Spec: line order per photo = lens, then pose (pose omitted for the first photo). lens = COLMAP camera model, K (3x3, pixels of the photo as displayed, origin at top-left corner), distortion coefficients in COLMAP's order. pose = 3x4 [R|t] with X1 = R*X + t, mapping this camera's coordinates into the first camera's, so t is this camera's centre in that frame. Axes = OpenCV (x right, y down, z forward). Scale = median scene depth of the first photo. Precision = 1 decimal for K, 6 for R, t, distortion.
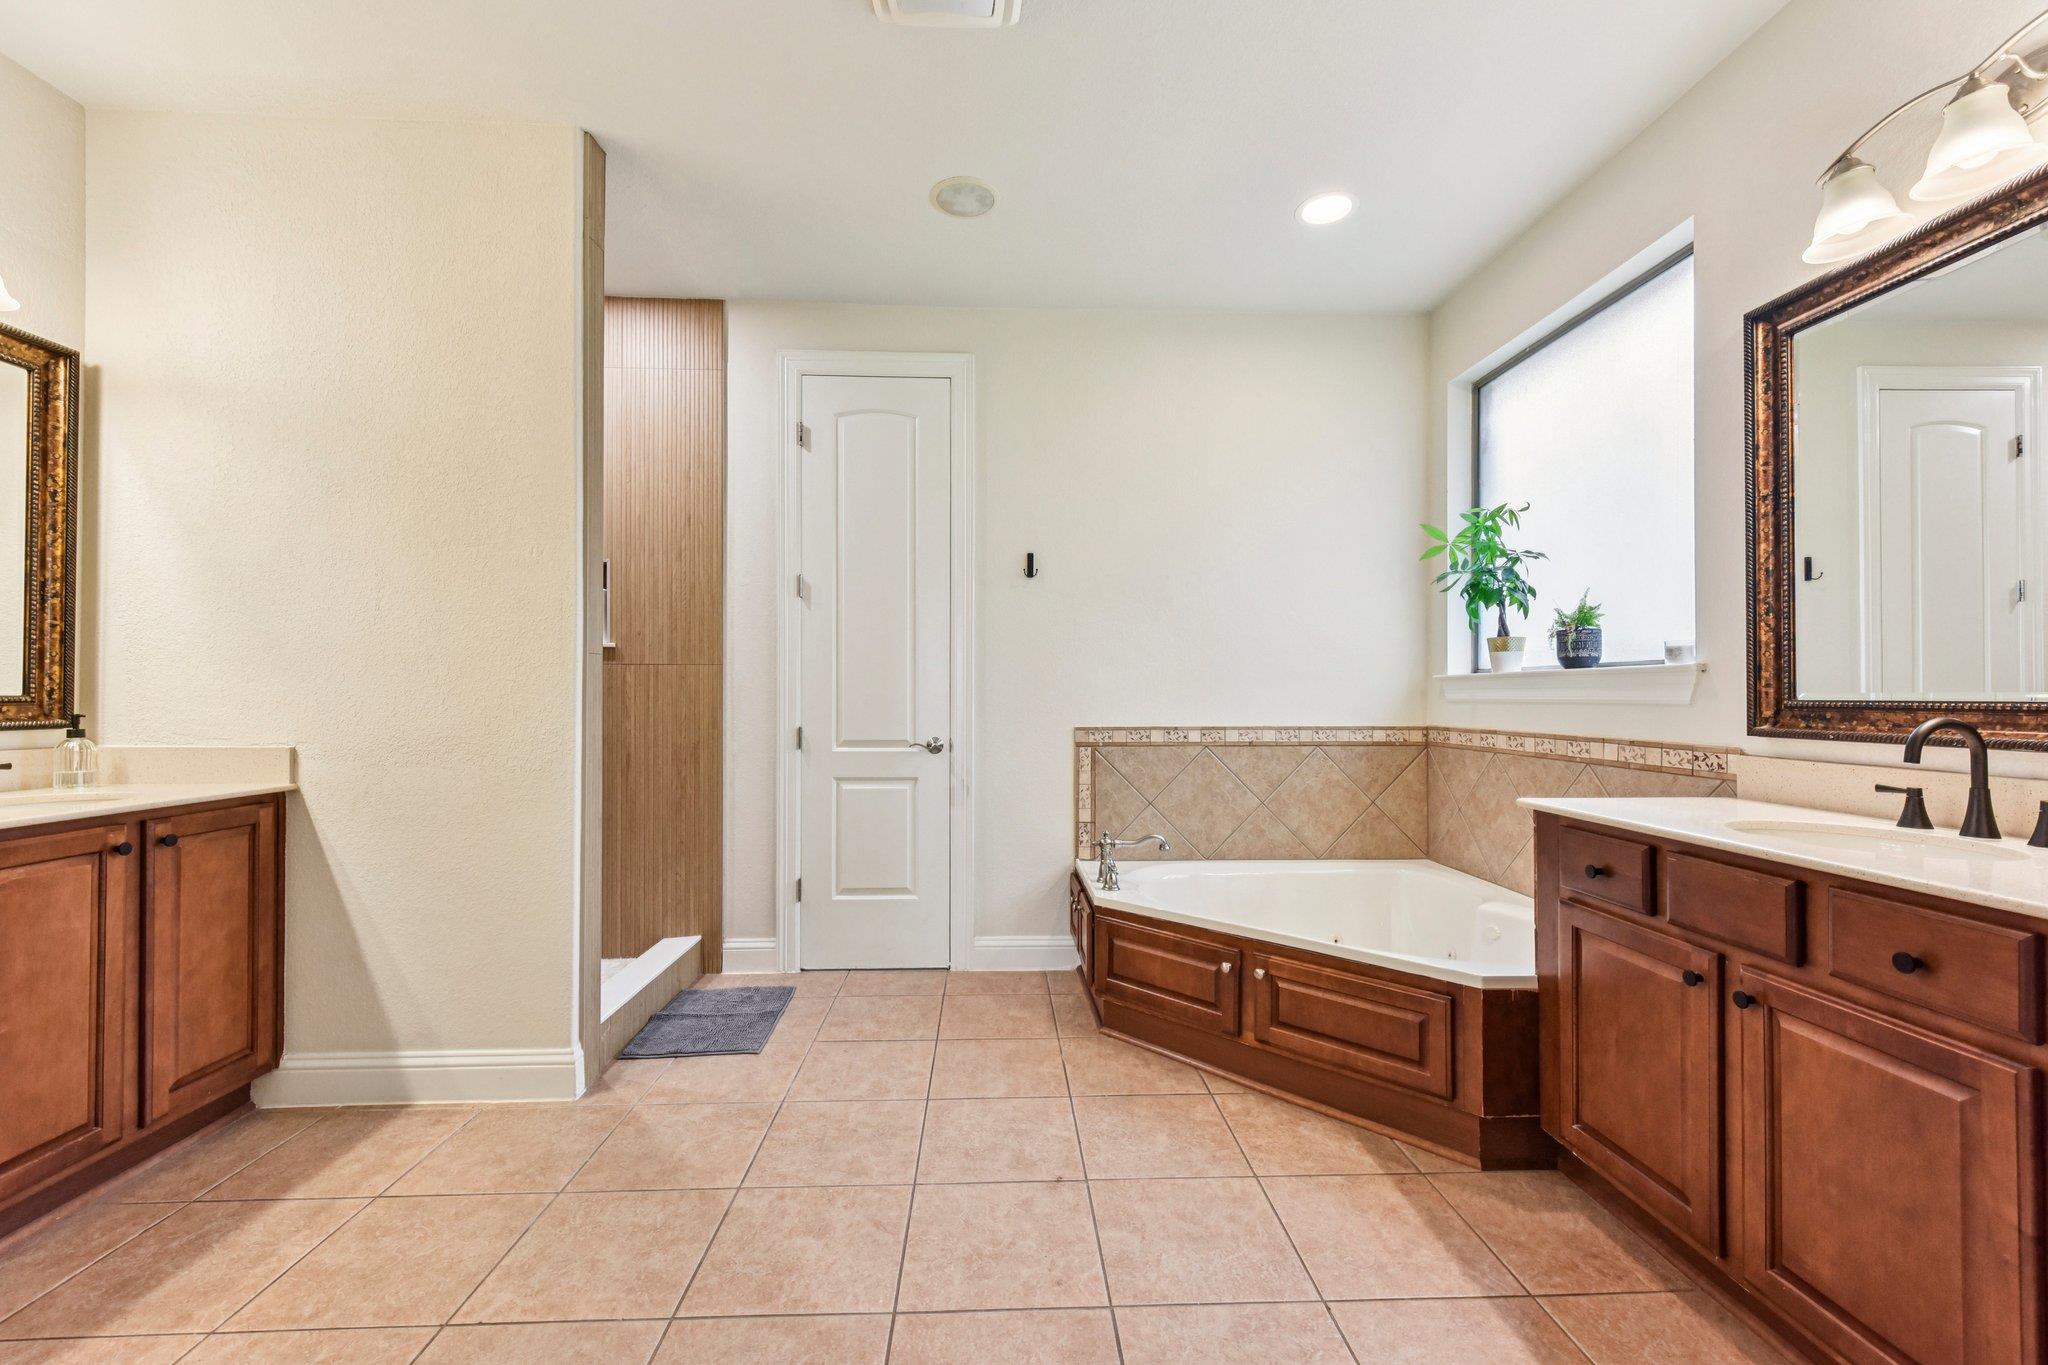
lens RADIAL K [[820.0, 0, 1029.8], [0, 820.0, 685.0], [0, 0, 1]] dist [0.000199, -0.000082]
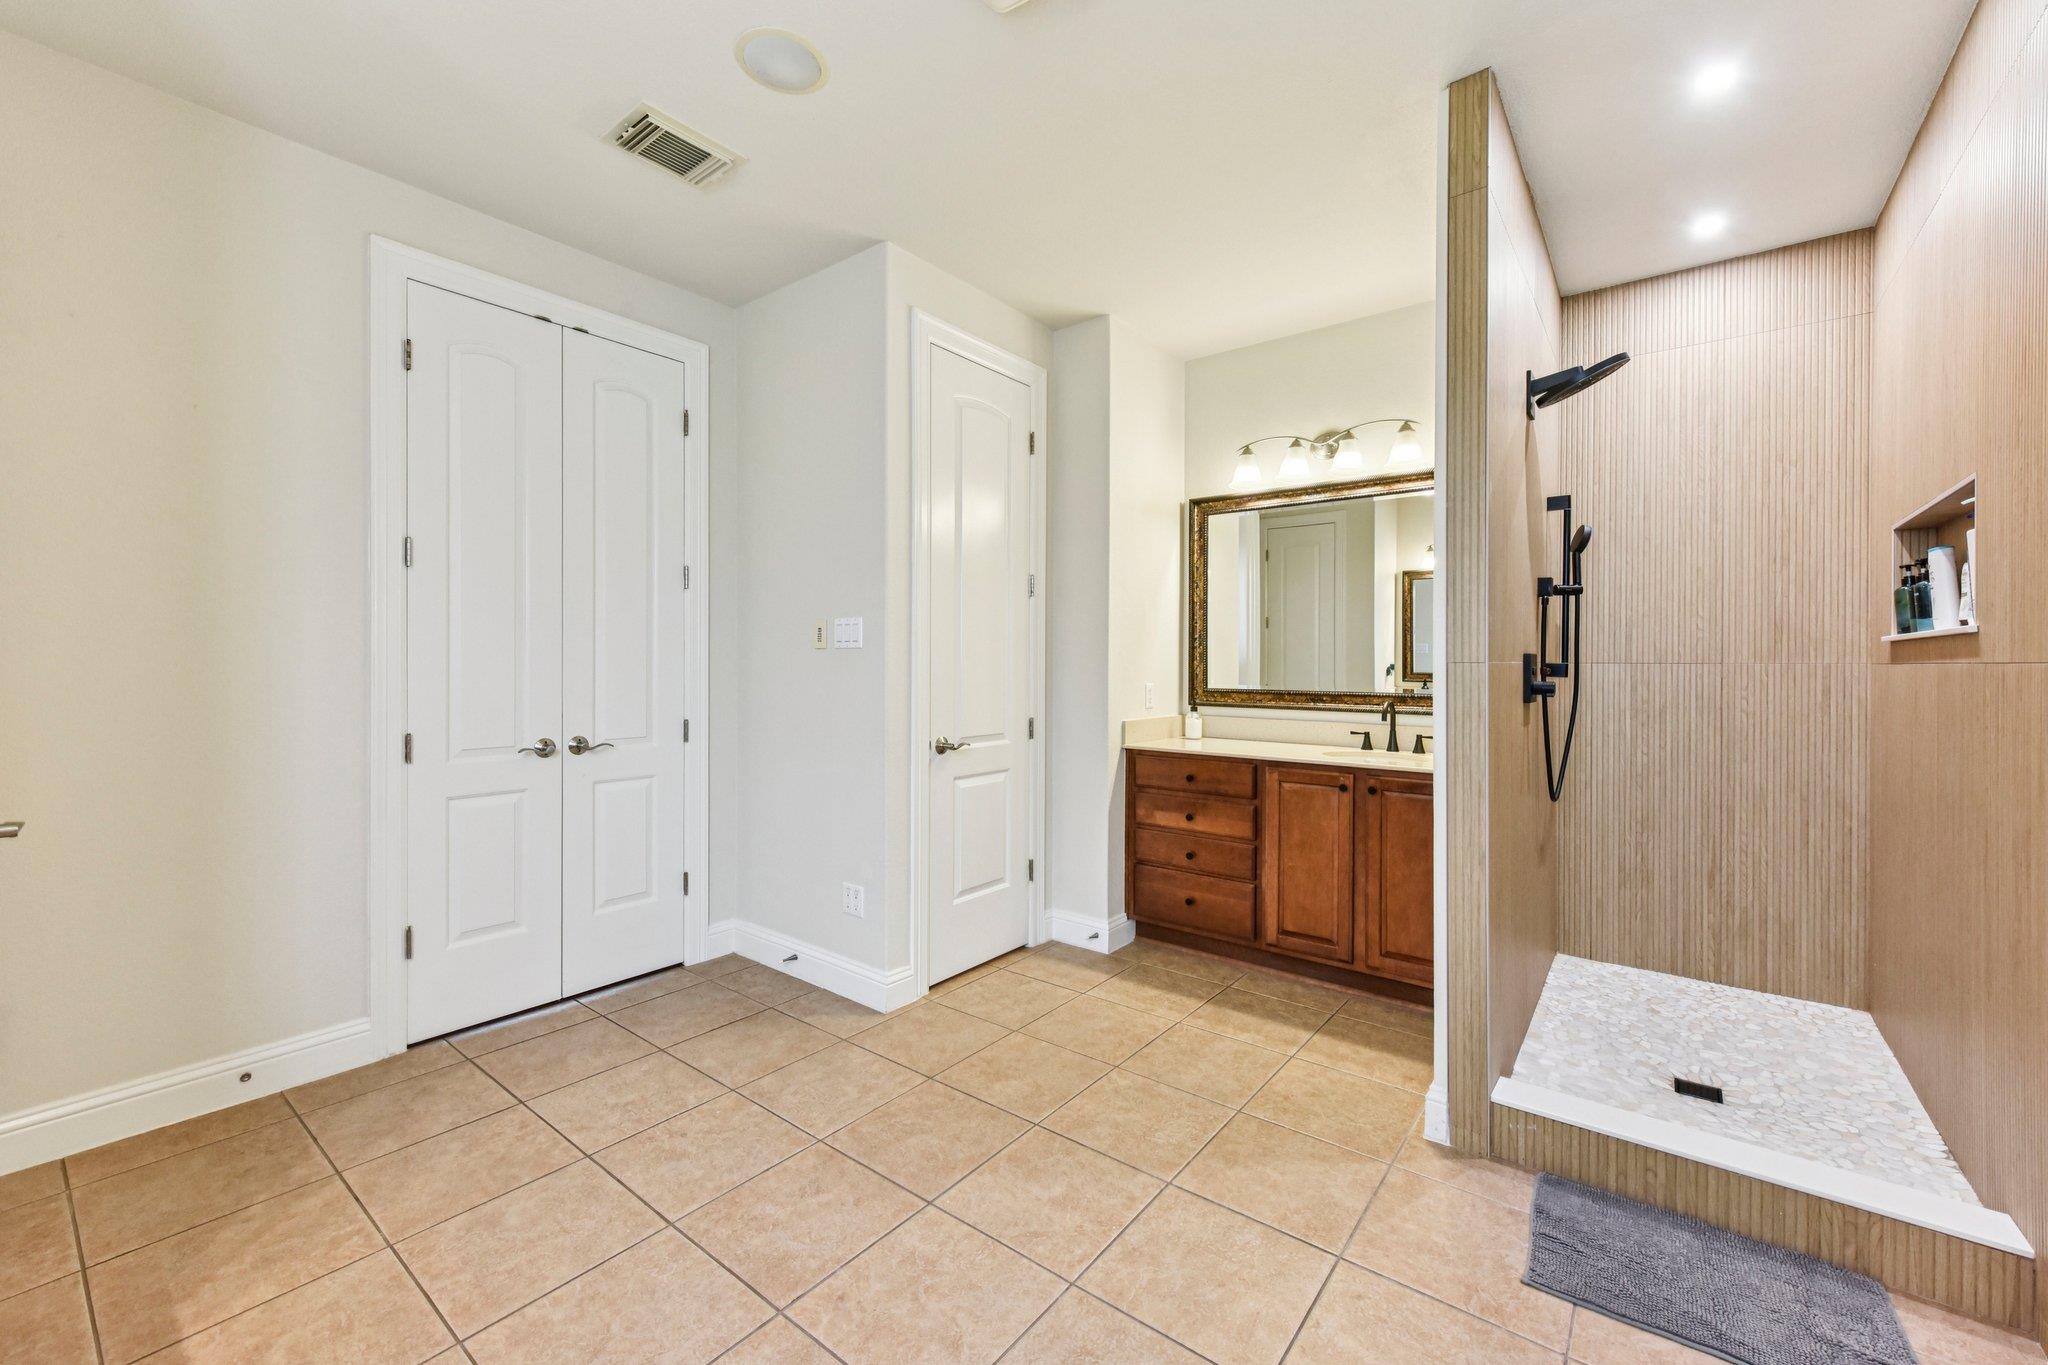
lens RADIAL K [[820.0, 0, 1037.9], [0, 820.0, 673.9], [0, 0, 1]] dist [0.000199, -0.000082]
pose [[-0.648800, 0.005263, -0.760941, 0.600397], [0.006707, 0.999977, 0.001198, -0.039720], [0.760929, -0.004326, -0.648820, 1.719081]]
